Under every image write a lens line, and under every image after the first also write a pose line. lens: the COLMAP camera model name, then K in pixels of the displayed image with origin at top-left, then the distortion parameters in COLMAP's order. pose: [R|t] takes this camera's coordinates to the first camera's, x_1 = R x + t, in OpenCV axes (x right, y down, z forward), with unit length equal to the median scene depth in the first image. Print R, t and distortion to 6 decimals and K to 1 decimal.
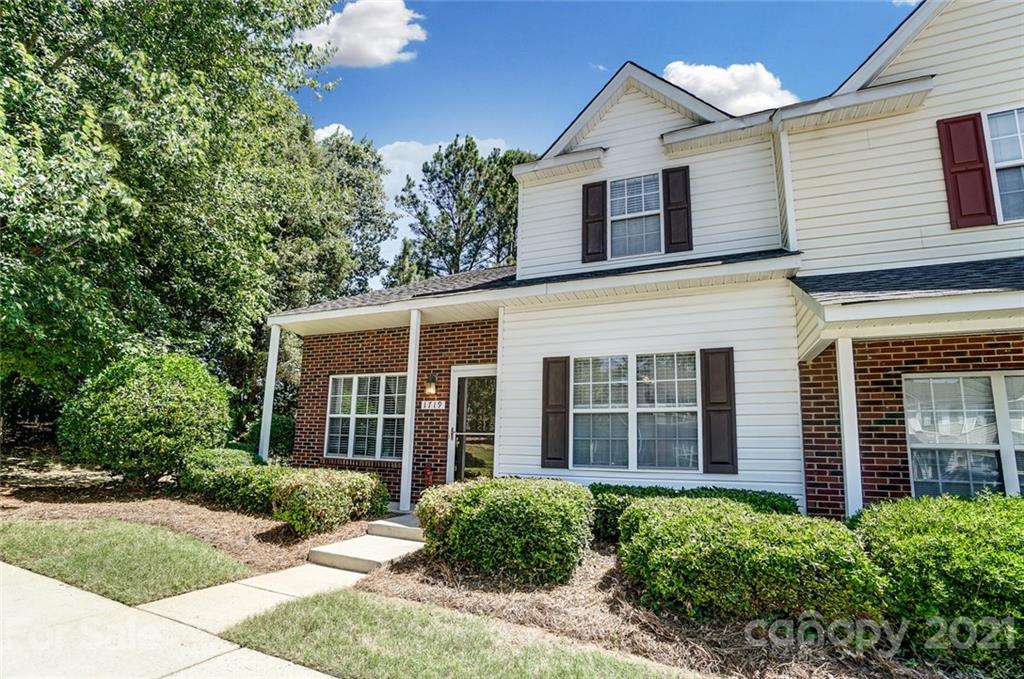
lens RADIAL K [[469.9, 0, 512.6], [0, 469.9, 380.4], [0, 0, 1]] dist [-0.040497, 0.010617]
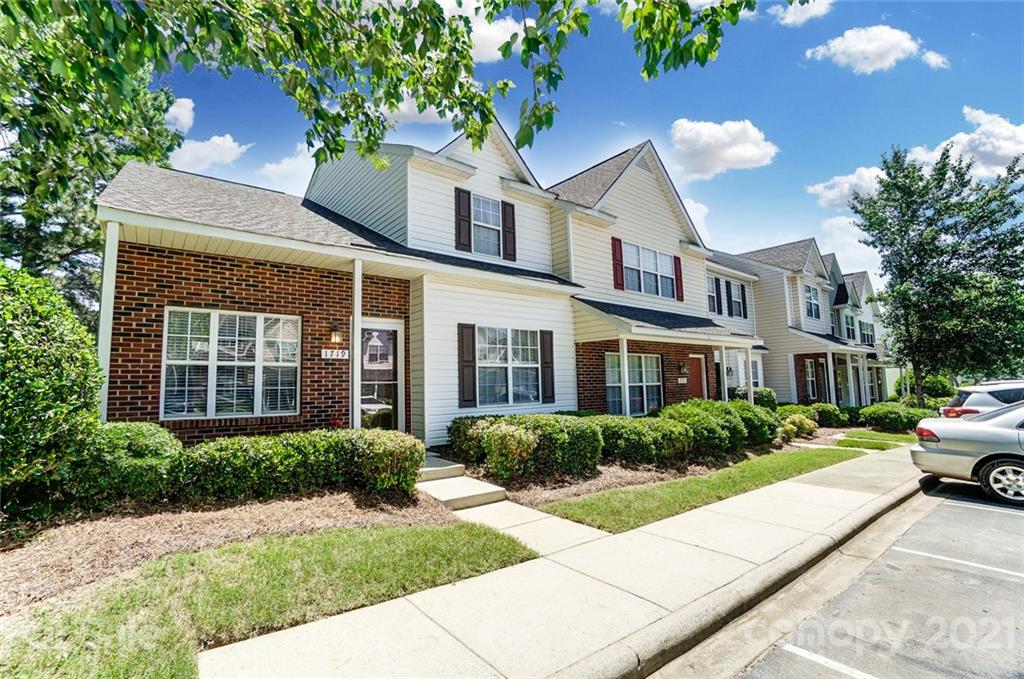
lens RADIAL K [[462.3, 0, 495.0], [0, 462.3, 340.4], [0, 0, 1]] dist [-0.062356, 0.024996]
pose [[0.484341, 0.054110, 0.873204, -0.957861], [-0.096825, 0.995270, -0.007968, -0.001074], [-0.869505, -0.080688, 0.487289, 0.285315]]
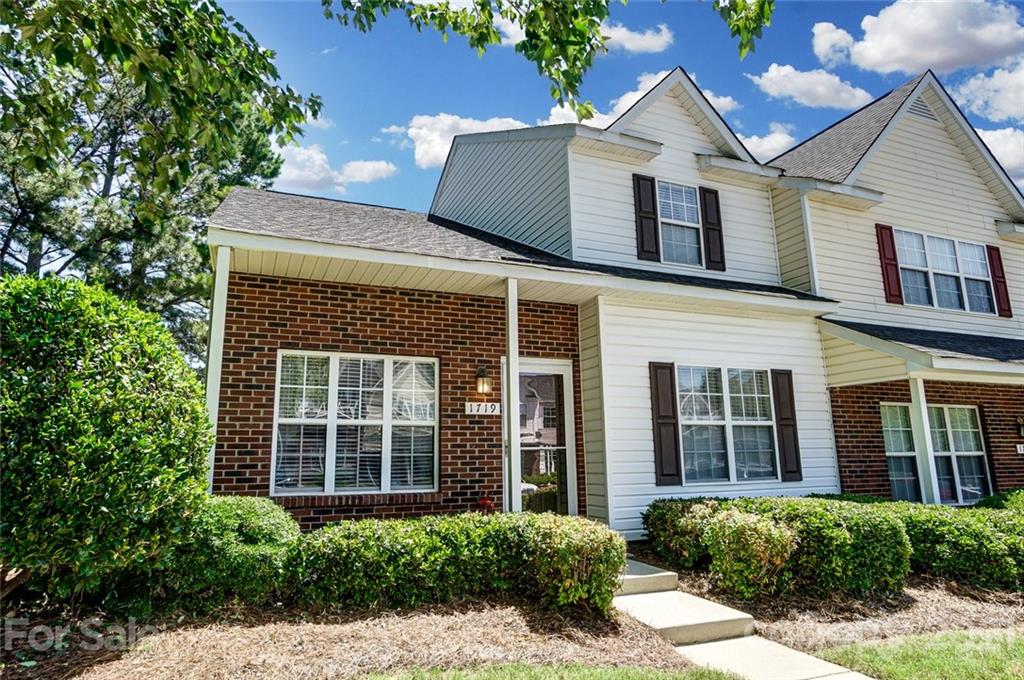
lens RADIAL K [[620.3, 0, 498.0], [0, 620.3, 338.9], [0, 0, 1]] dist [-0.005207, 0.002610]
pose [[0.703044, 0.106983, 0.703053, -0.943405], [-0.074389, 0.994259, -0.076908, 0.019867], [-0.707245, 0.001771, 0.706966, 0.358969]]
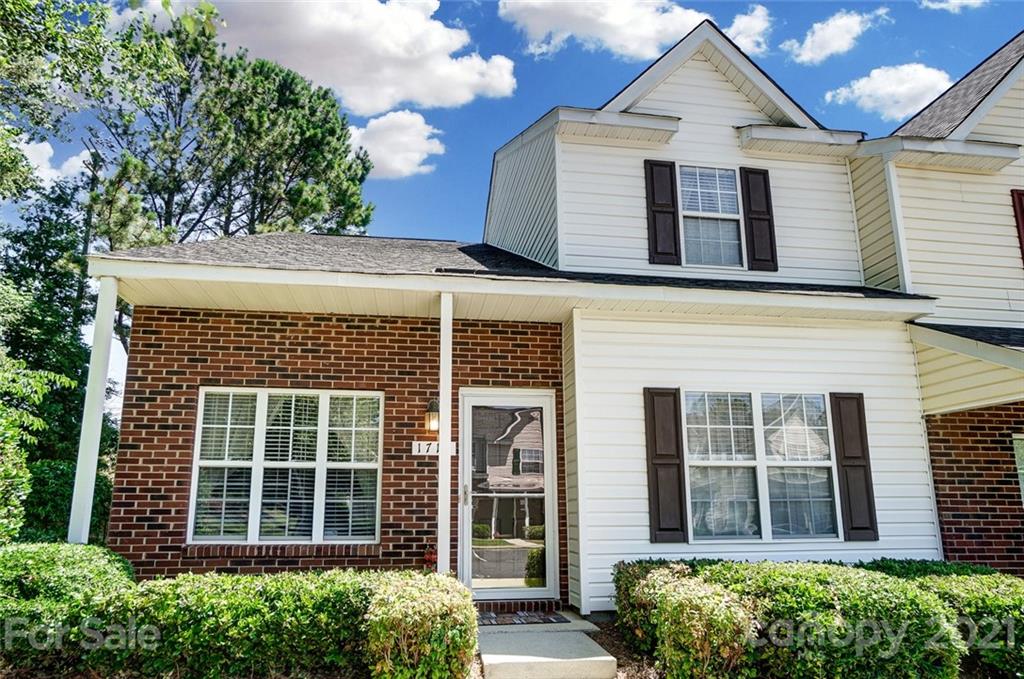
lens RADIAL K [[639.8, 0, 490.4], [0, 639.8, 390.5], [0, 0, 1]] dist [-0.004016, 0.003320]
pose [[0.860909, 0.072286, 0.503597, -0.607169], [-0.053361, 0.997225, -0.051920, 0.018465], [-0.505952, 0.017826, 0.862377, 0.271678]]
